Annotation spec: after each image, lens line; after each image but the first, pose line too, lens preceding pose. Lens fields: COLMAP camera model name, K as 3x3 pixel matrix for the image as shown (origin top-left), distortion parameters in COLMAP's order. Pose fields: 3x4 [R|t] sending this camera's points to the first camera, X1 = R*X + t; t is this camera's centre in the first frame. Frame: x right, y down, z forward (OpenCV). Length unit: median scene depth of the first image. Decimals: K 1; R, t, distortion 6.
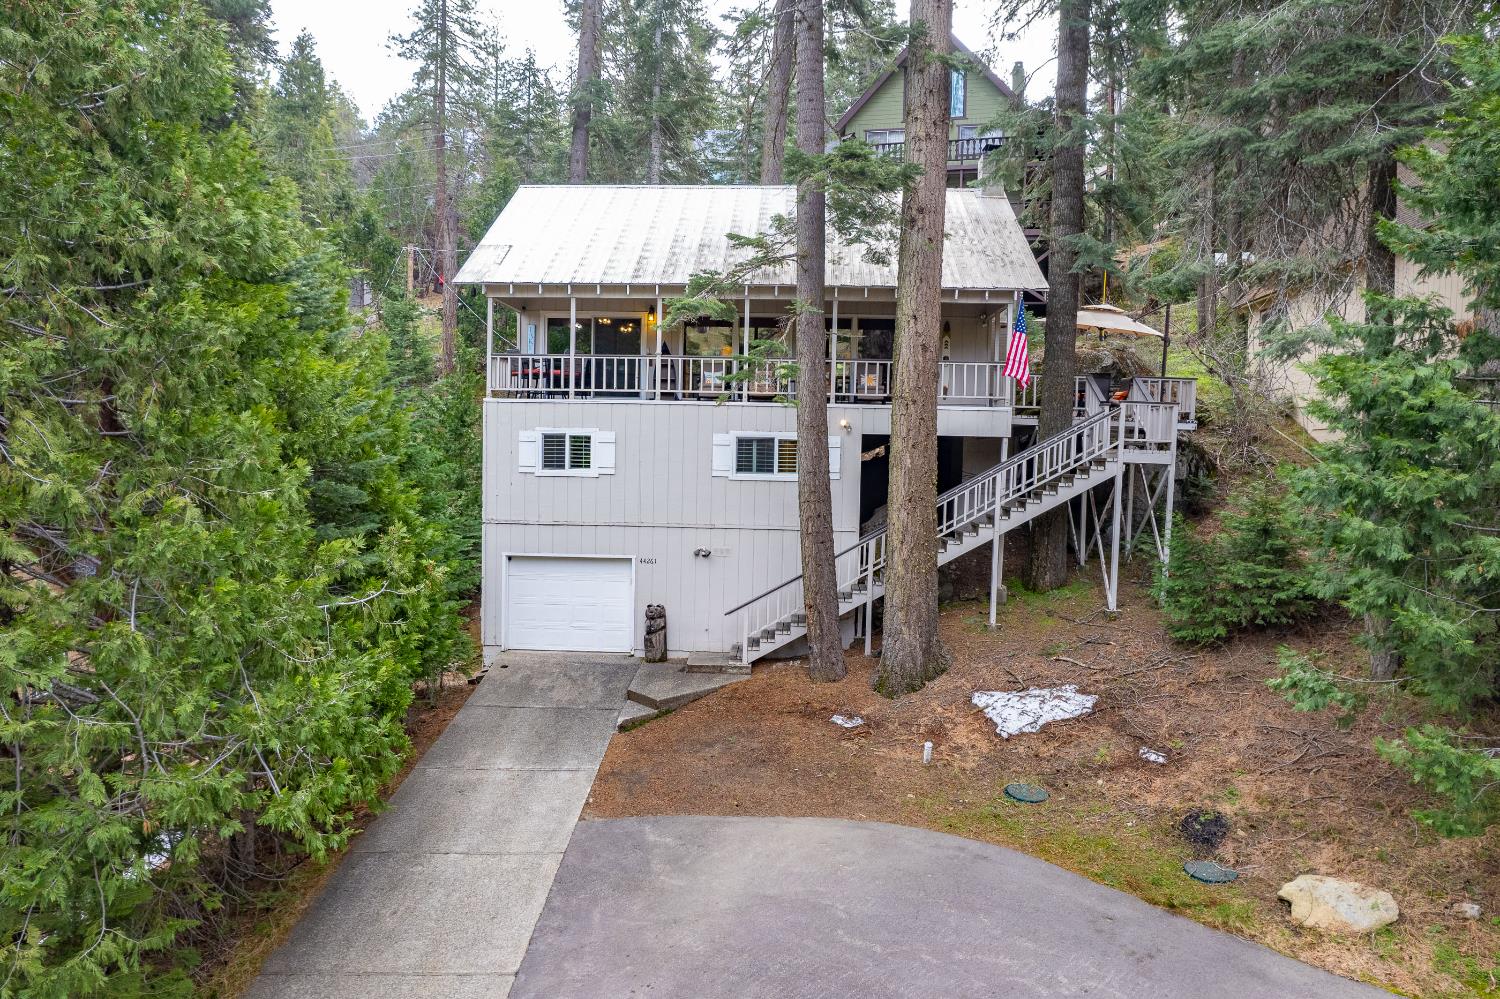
lens RADIAL K [[954.2, 0, 736.2], [0, 954.2, 475.0], [0, 0, 1]] dist [-0.061802, 0.046592]
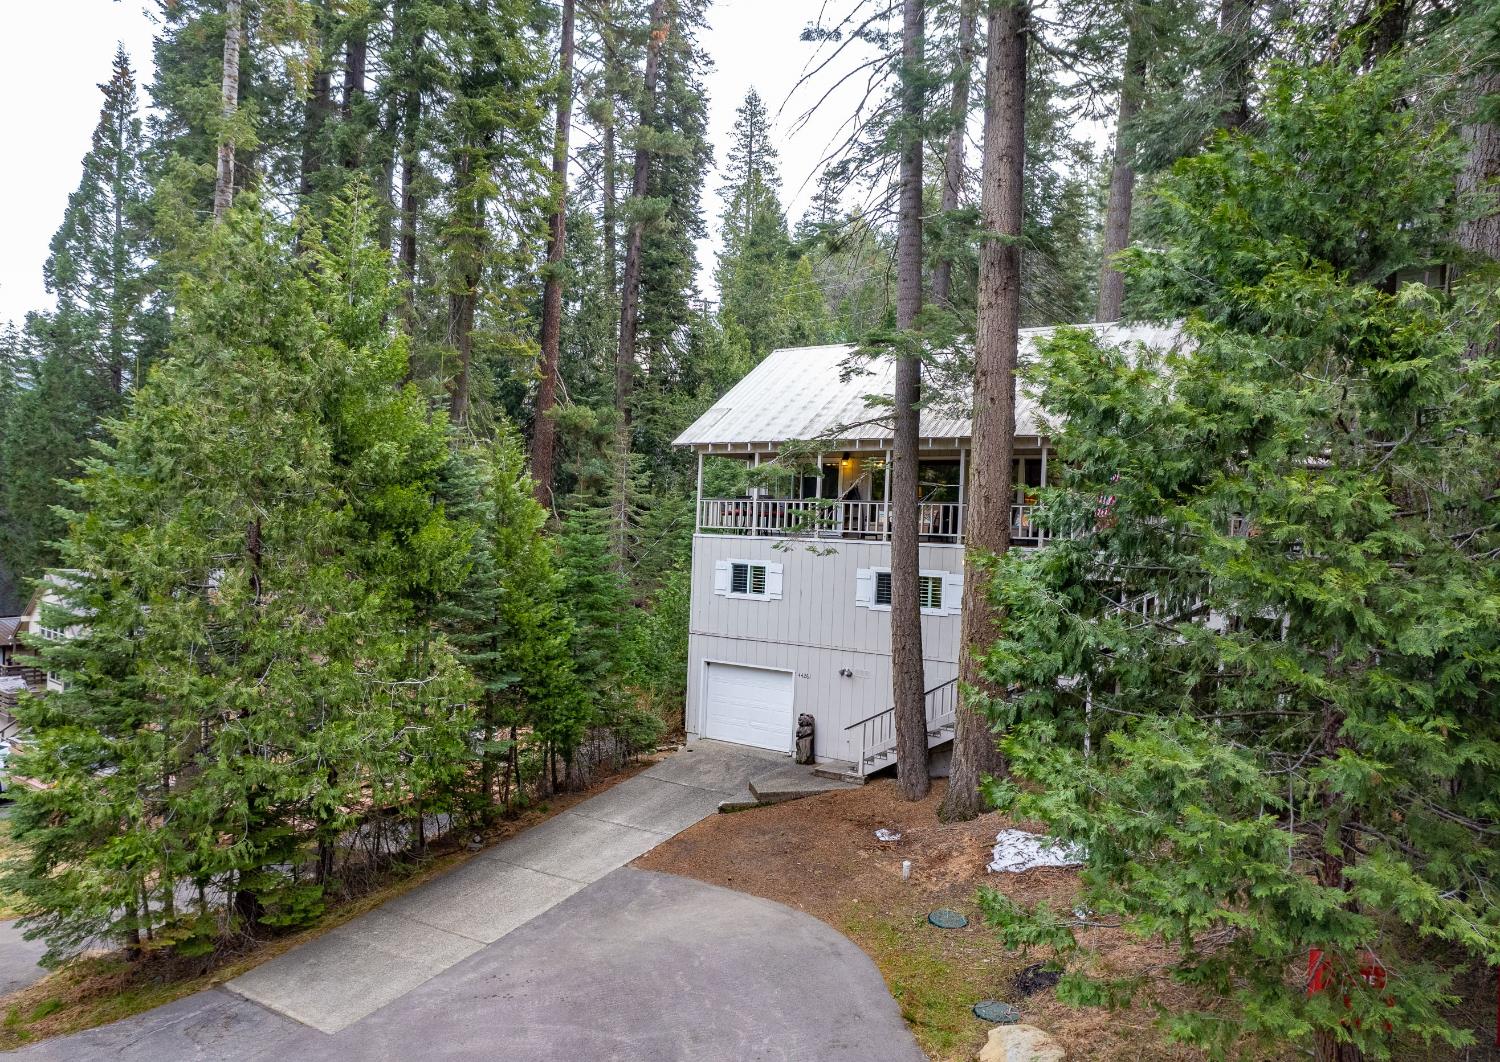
lens RADIAL K [[1012.6, 0, 777.3], [0, 1012.6, 504.9], [0, 0, 1]] dist [-0.039197, 0.002099]
pose [[0.855692, 0.002957, -0.517477, 0.611616], [-0.036185, 0.997878, -0.054132, -0.059117], [0.516219, 0.065045, 0.853983, -0.103220]]
